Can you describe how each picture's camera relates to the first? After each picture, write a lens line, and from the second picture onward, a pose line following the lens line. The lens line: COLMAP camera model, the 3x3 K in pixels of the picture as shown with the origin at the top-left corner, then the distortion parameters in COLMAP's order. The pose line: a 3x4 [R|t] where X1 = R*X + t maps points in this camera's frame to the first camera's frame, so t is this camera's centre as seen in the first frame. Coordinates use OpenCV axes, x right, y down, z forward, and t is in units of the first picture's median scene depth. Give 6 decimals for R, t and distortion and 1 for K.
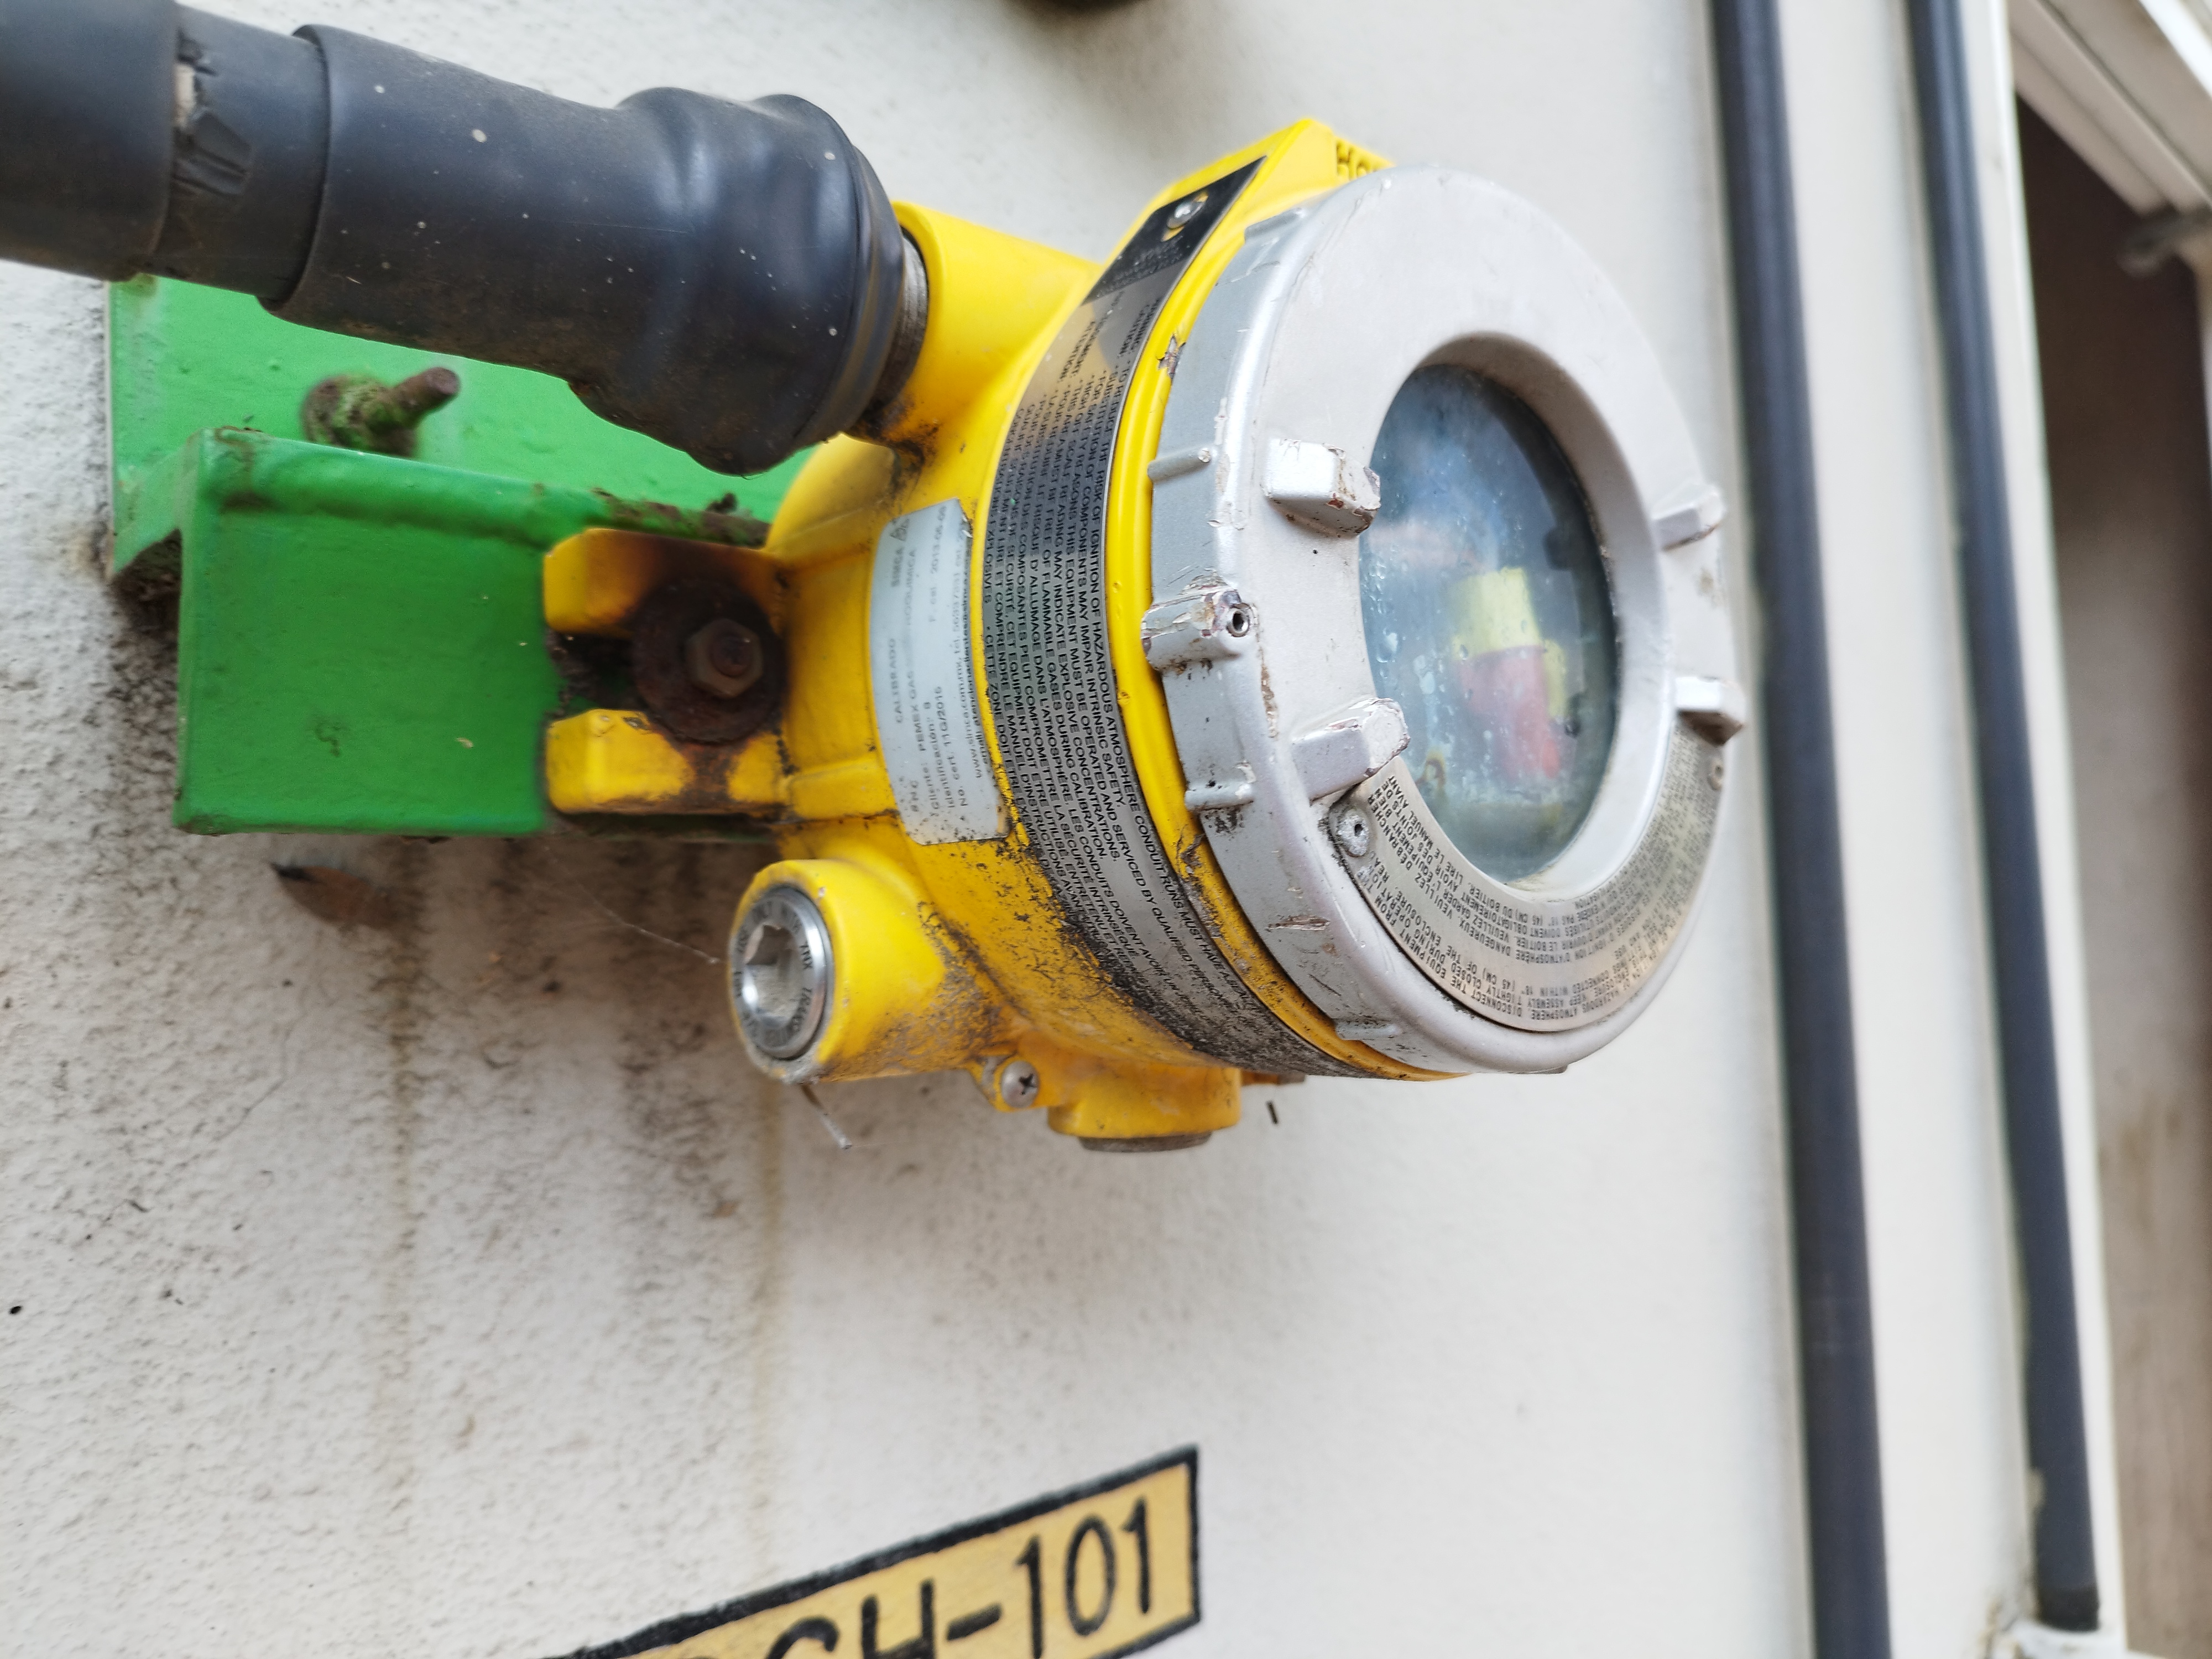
lens RADIAL K [[1590.4, 0, 1088.0], [0, 1590.4, 807.5], [0, 0, 1]] dist [0.004880, -0.006769]
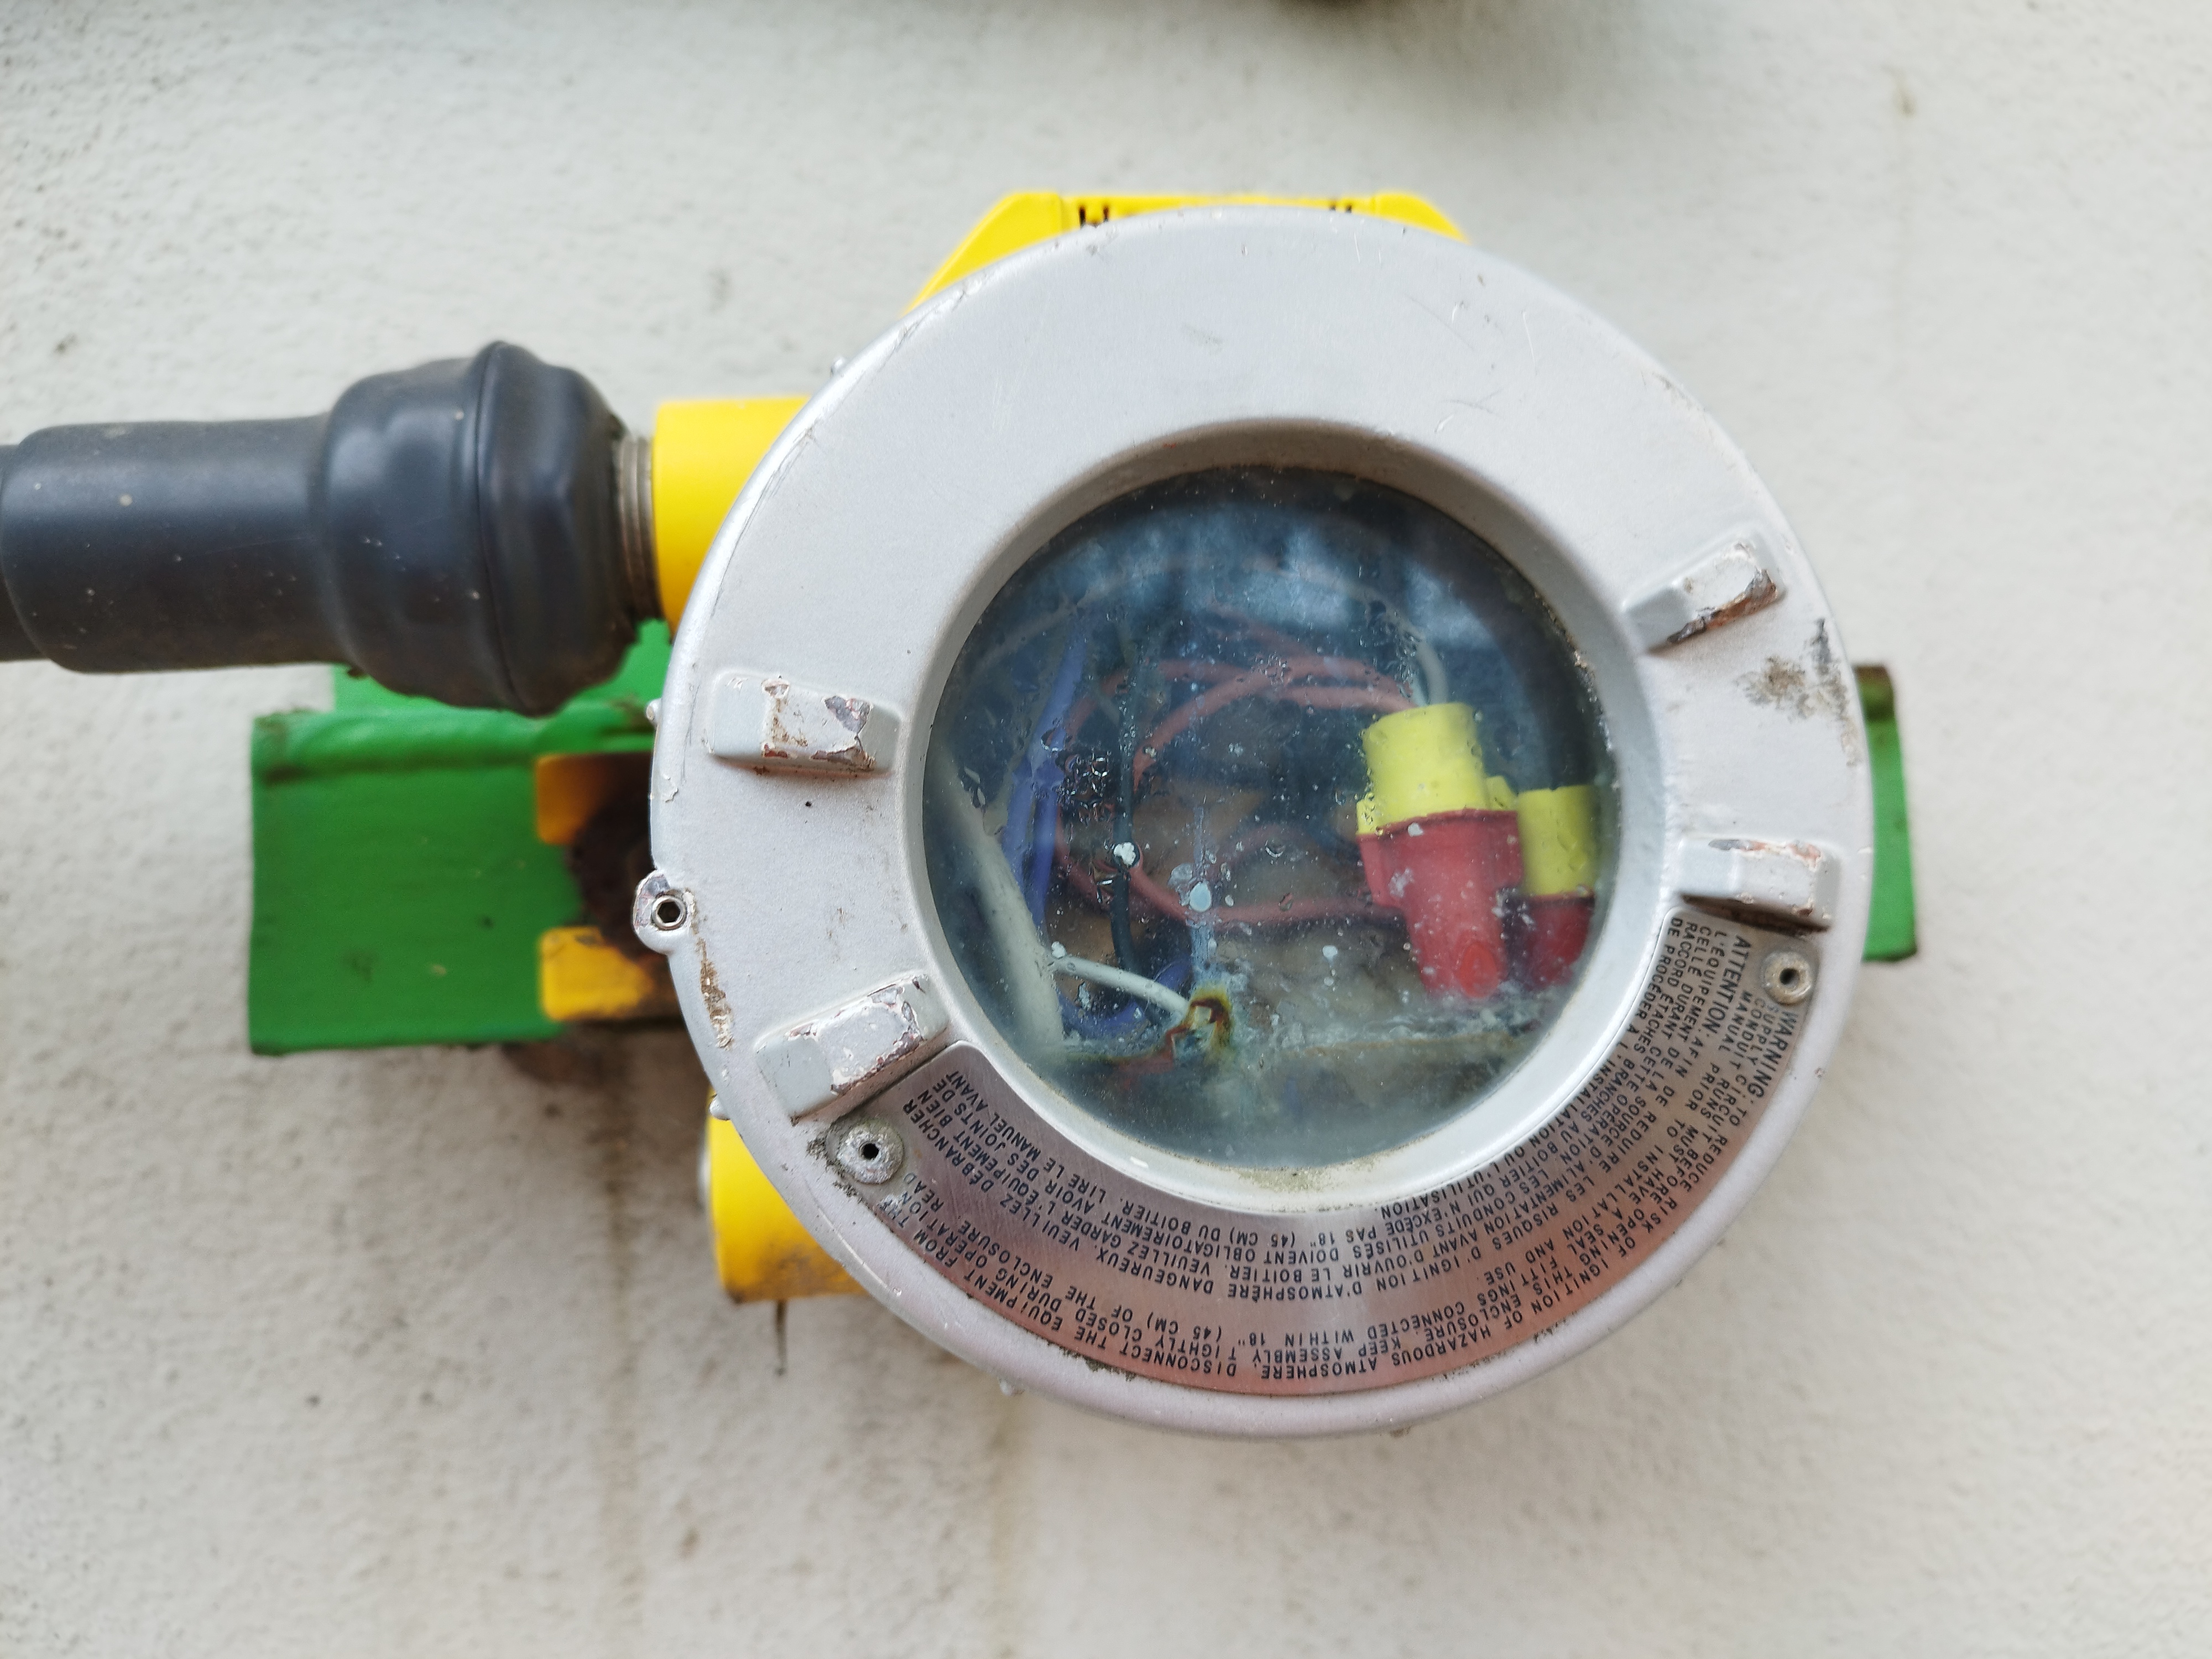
lens RADIAL K [[1592.3, 0, 1106.0], [0, 1592.3, 829.5], [0, 0, 1]] dist [-0.005479, -0.002389]
pose [[0.821883, -0.041728, -0.568125, 0.548076], [0.066185, 0.997554, 0.022479, -0.118062], [0.565798, -0.056076, 0.822635, 0.319331]]
